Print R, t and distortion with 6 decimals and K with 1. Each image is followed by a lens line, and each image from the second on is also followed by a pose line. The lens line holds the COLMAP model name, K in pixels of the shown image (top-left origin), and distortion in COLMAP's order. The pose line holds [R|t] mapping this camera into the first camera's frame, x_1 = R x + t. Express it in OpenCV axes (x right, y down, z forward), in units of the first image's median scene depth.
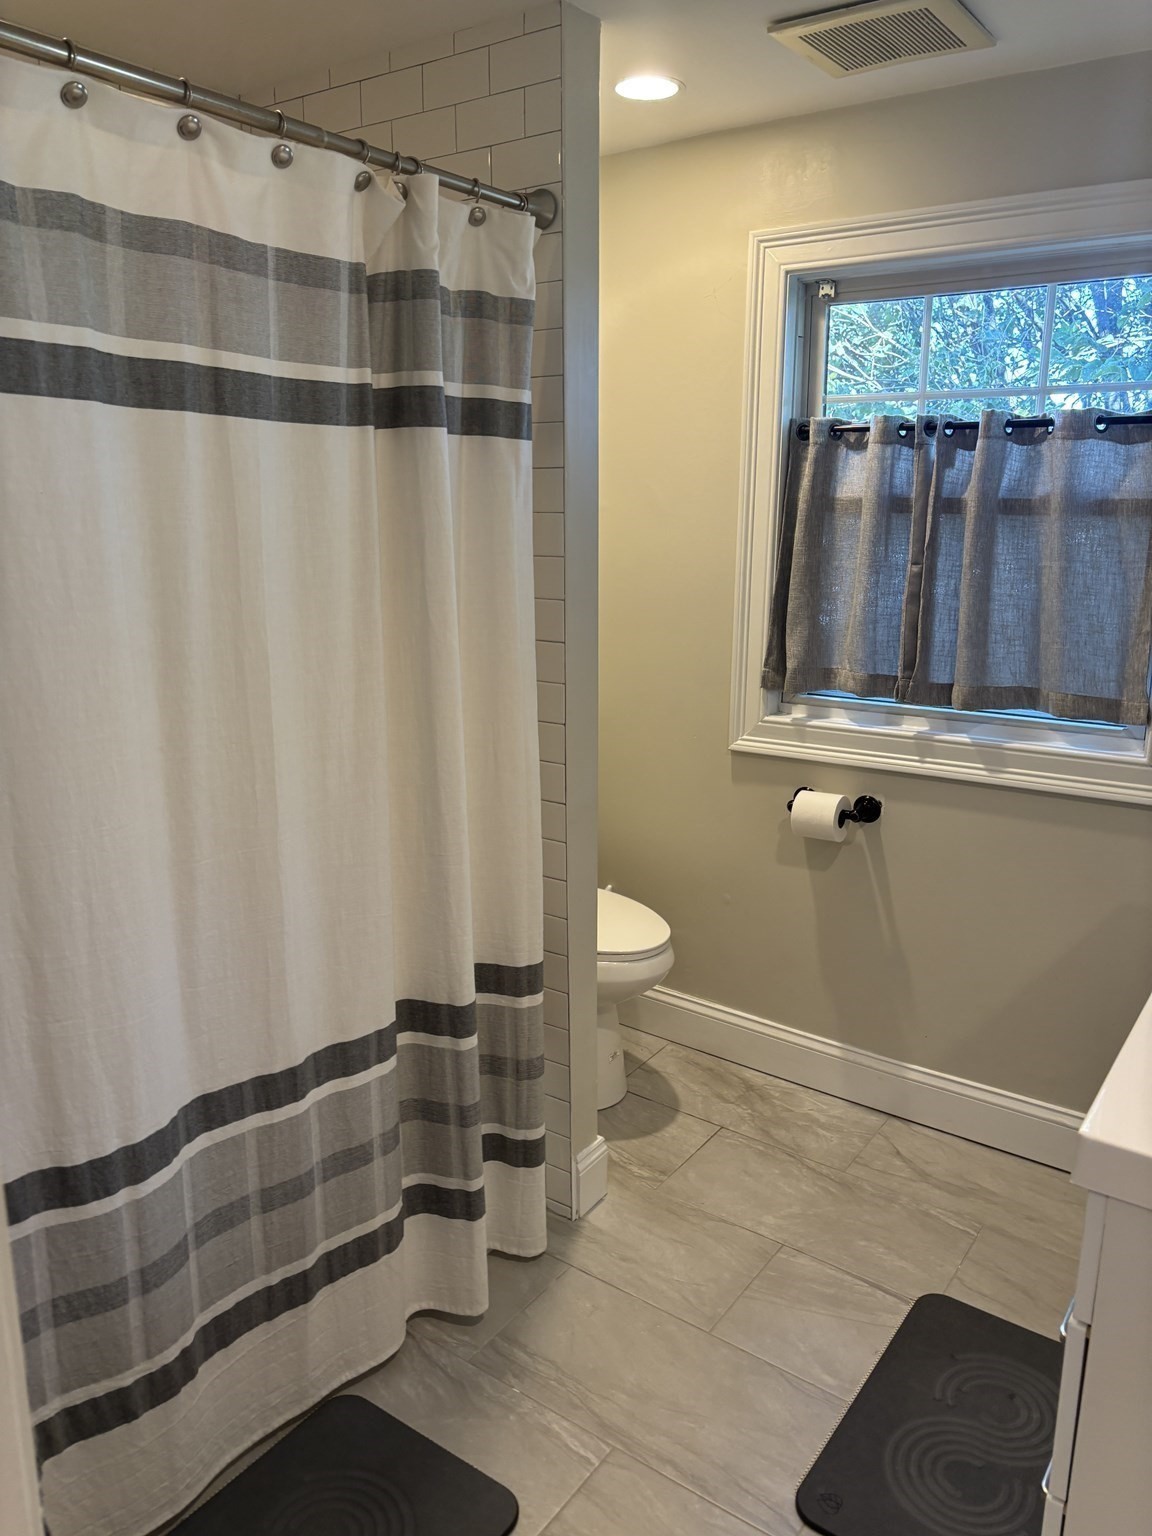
lens RADIAL K [[1165.8, 0, 576.0], [0, 1165.8, 768.7], [0, 0, 1]] dist [0.051528, -0.058012]
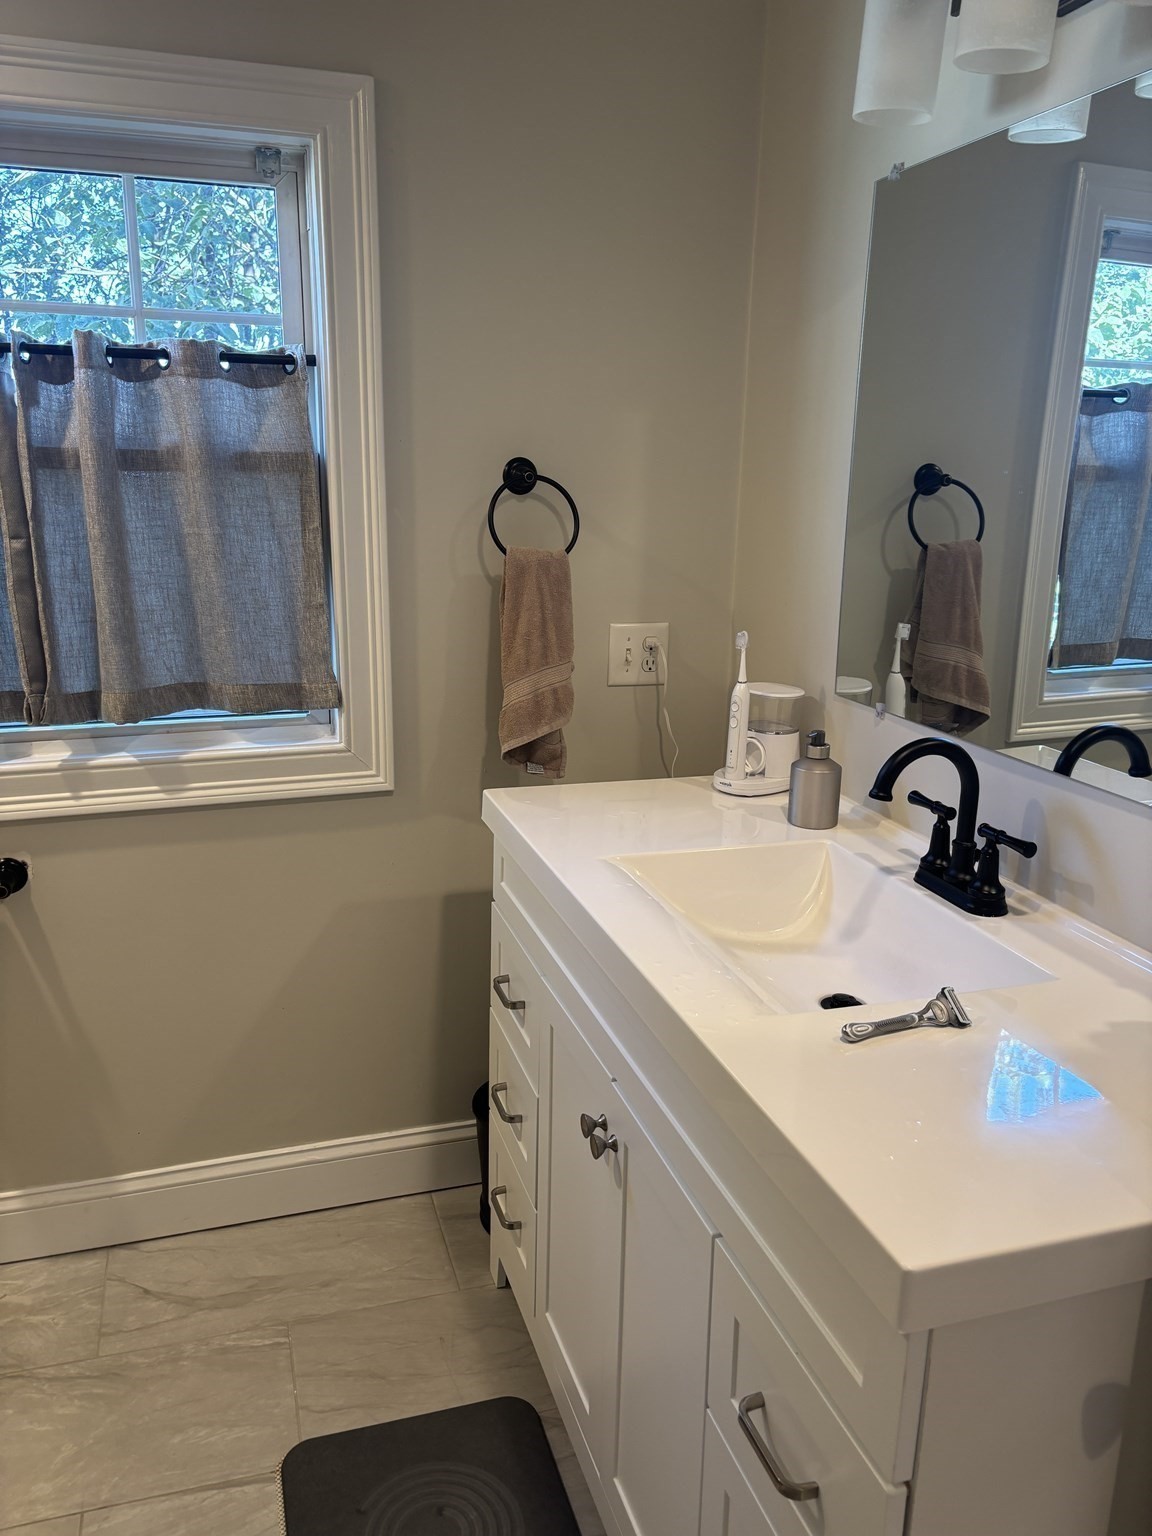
lens RADIAL K [[1165.8, 0, 572.1], [0, 1165.8, 767.6], [0, 0, 1]] dist [0.051528, -0.058012]
pose [[0.604034, -0.197725, 0.772041, -0.100103], [0.175064, 0.977993, 0.113503, -0.058782], [-0.777493, 0.066597, 0.625356, 0.290197]]
